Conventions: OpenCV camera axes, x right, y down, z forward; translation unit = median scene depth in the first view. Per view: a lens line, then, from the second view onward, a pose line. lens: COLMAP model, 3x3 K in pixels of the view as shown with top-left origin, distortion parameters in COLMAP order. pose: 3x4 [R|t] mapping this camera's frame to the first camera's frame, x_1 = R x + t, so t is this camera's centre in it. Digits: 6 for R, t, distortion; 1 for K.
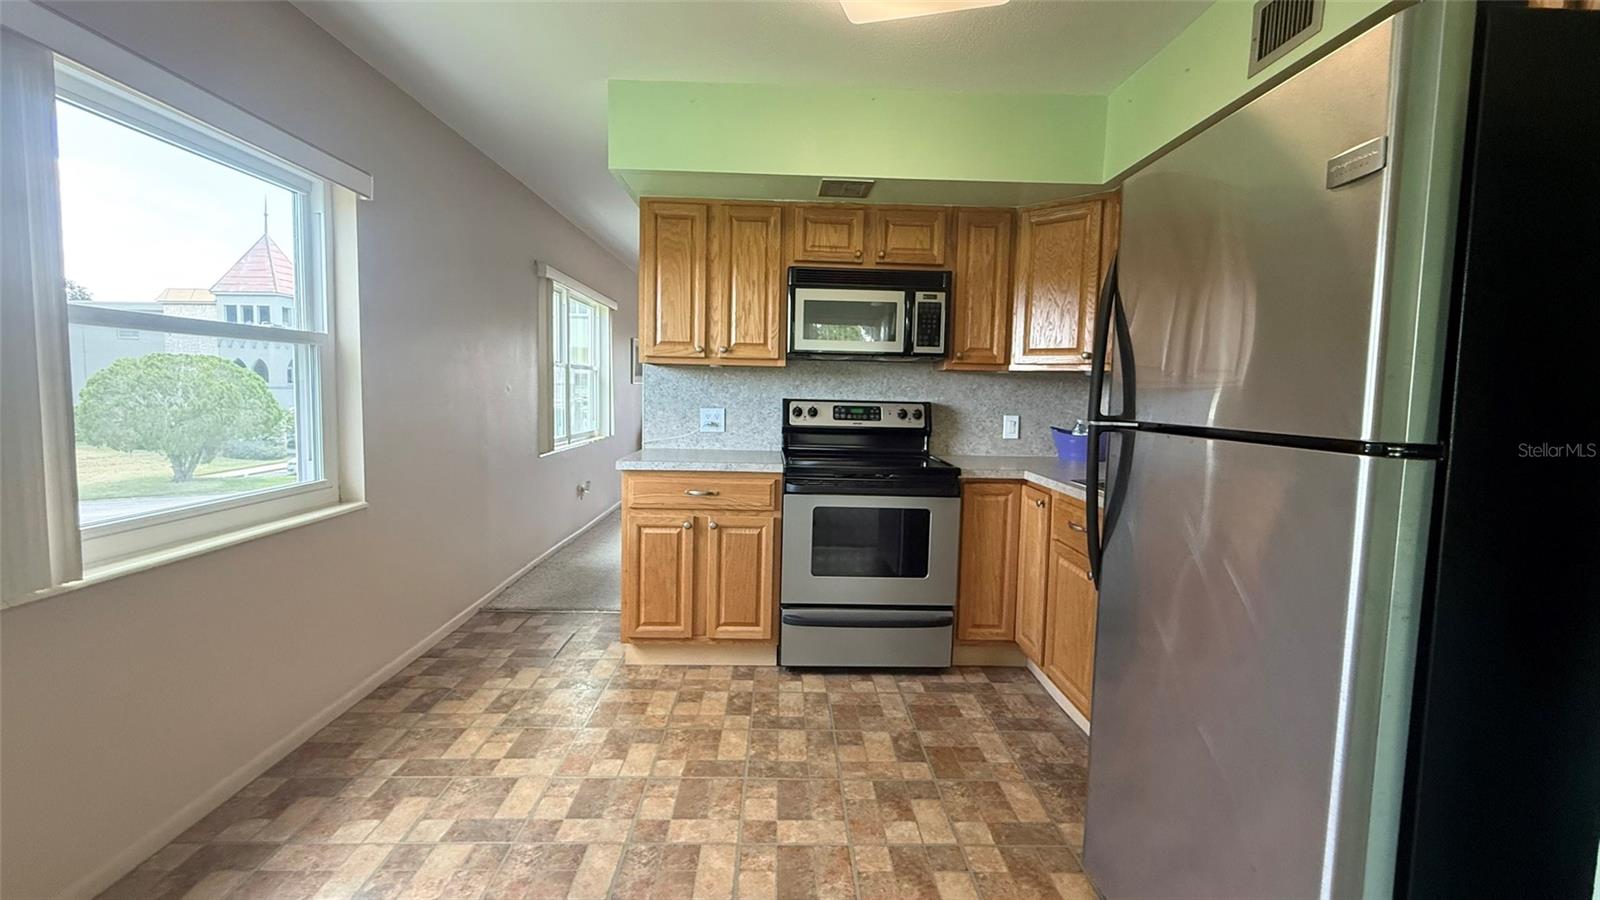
lens RADIAL K [[658.0, 0, 802.0], [0, 658.0, 433.8], [0, 0, 1]] dist [0.001449, 0.000158]
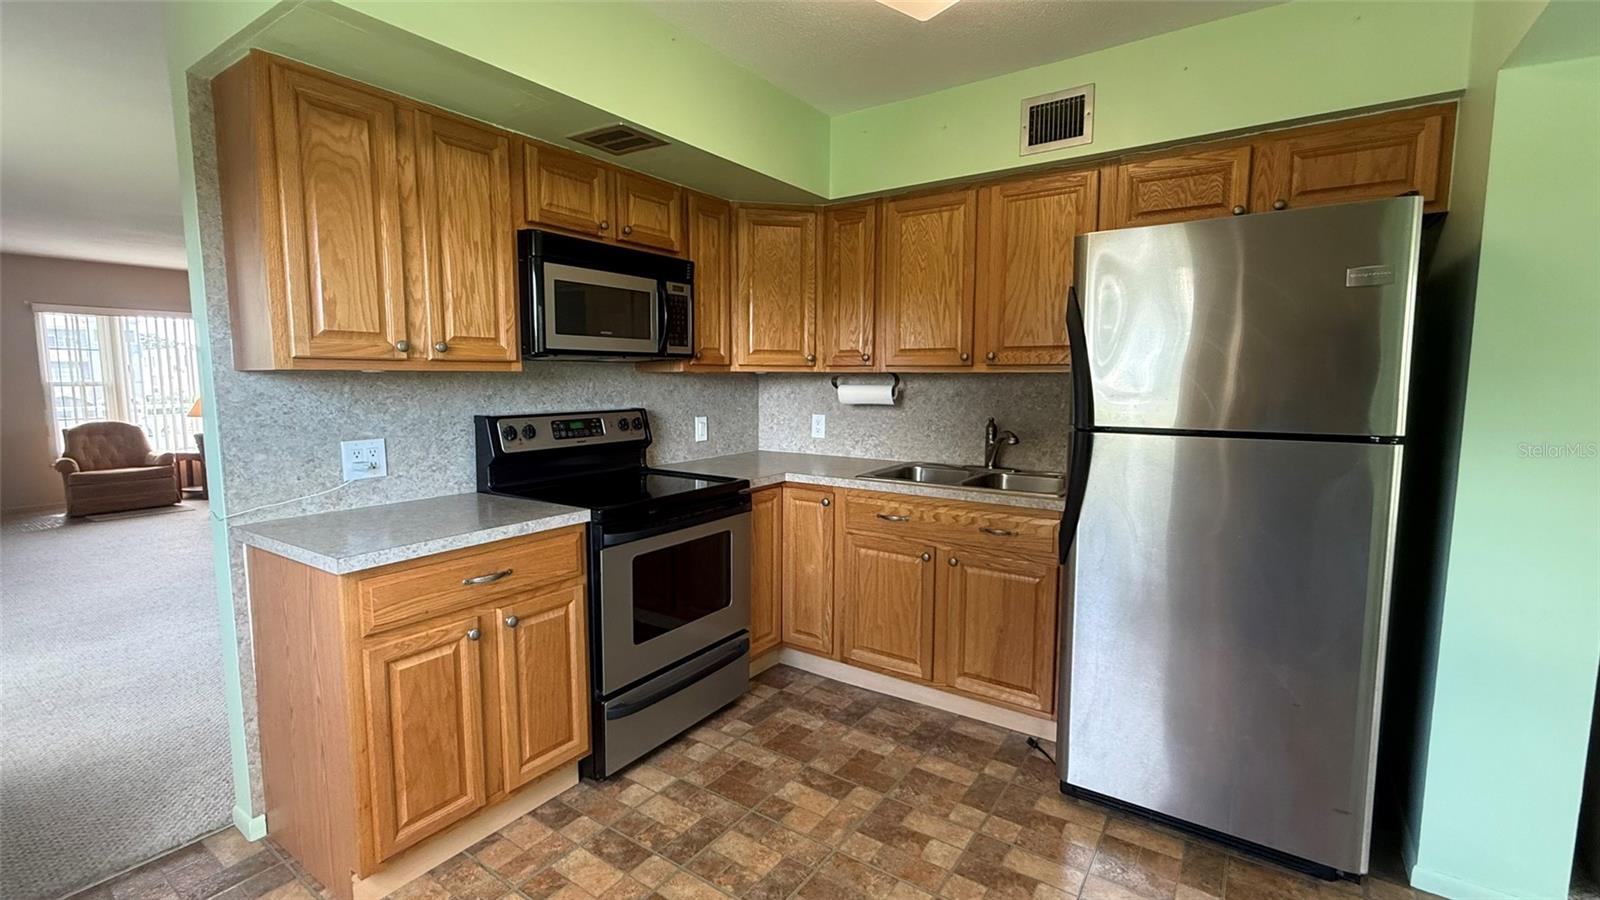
lens RADIAL K [[683.9, 0, 799.0], [0, 683.9, 442.7], [0, 0, 1]] dist [-0.000623, -0.000090]
pose [[0.594513, -0.100175, 0.797821, -0.452876], [0.067323, 0.994927, 0.074757, -0.063435], [-0.801263, 0.009268, 0.598241, 0.338047]]
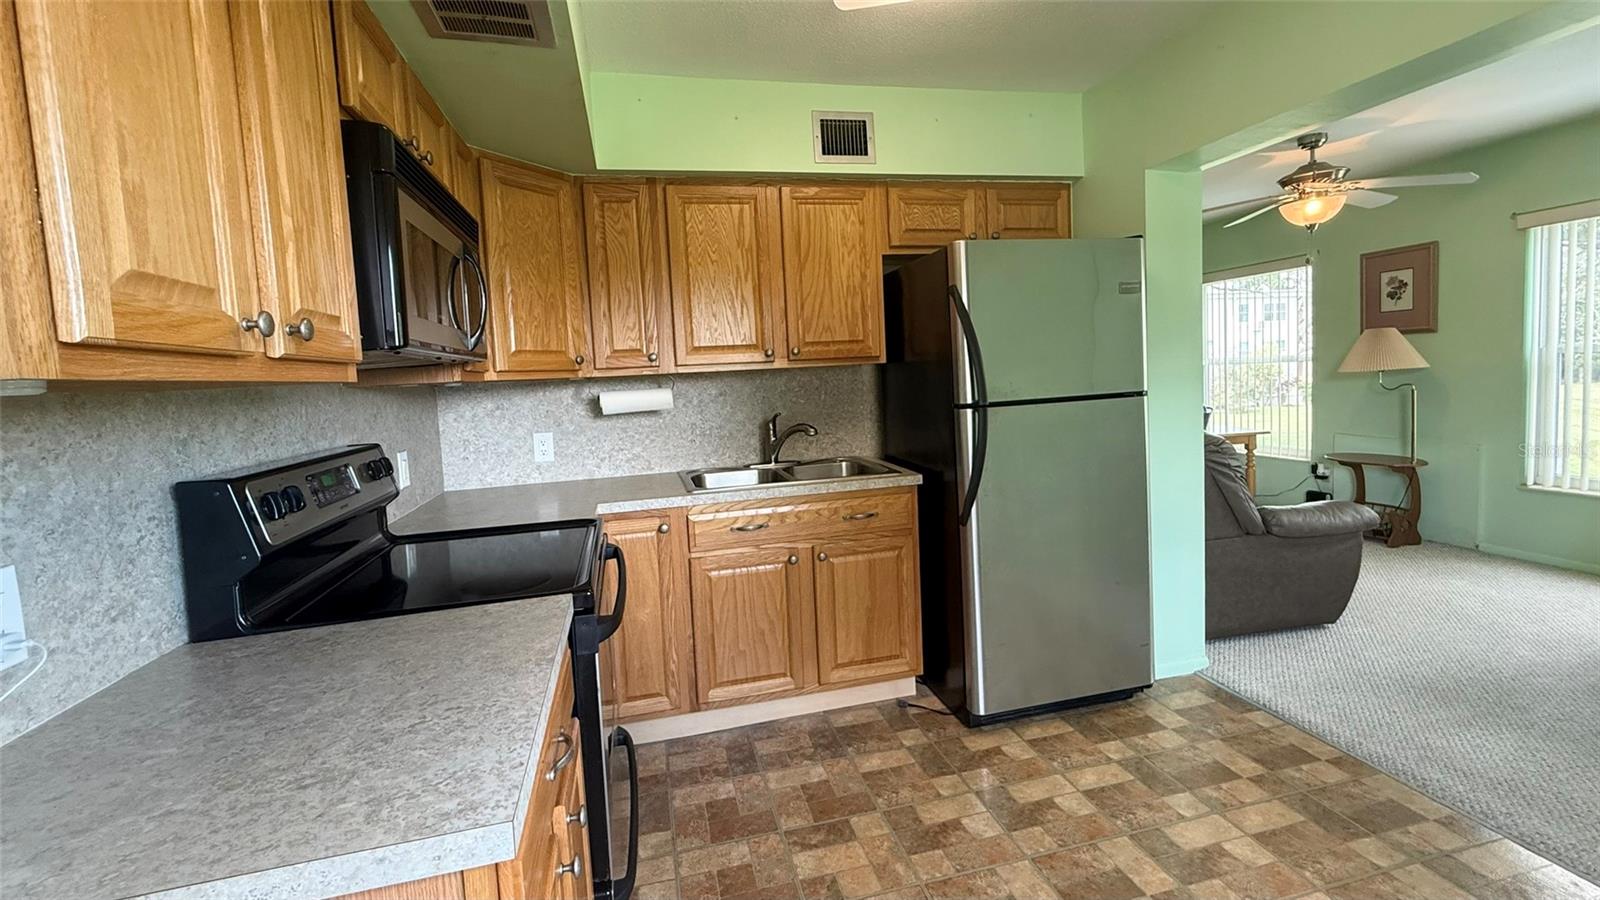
lens RADIAL K [[676.0, 0, 798.0], [0, 676.0, 420.4], [0, 0, 1]] dist [-0.001954, -0.000452]
pose [[-0.199833, -0.079298, 0.976616, -0.468668], [0.113968, 0.988073, 0.103548, -0.094923], [-0.973179, 0.131995, -0.188412, 0.856488]]
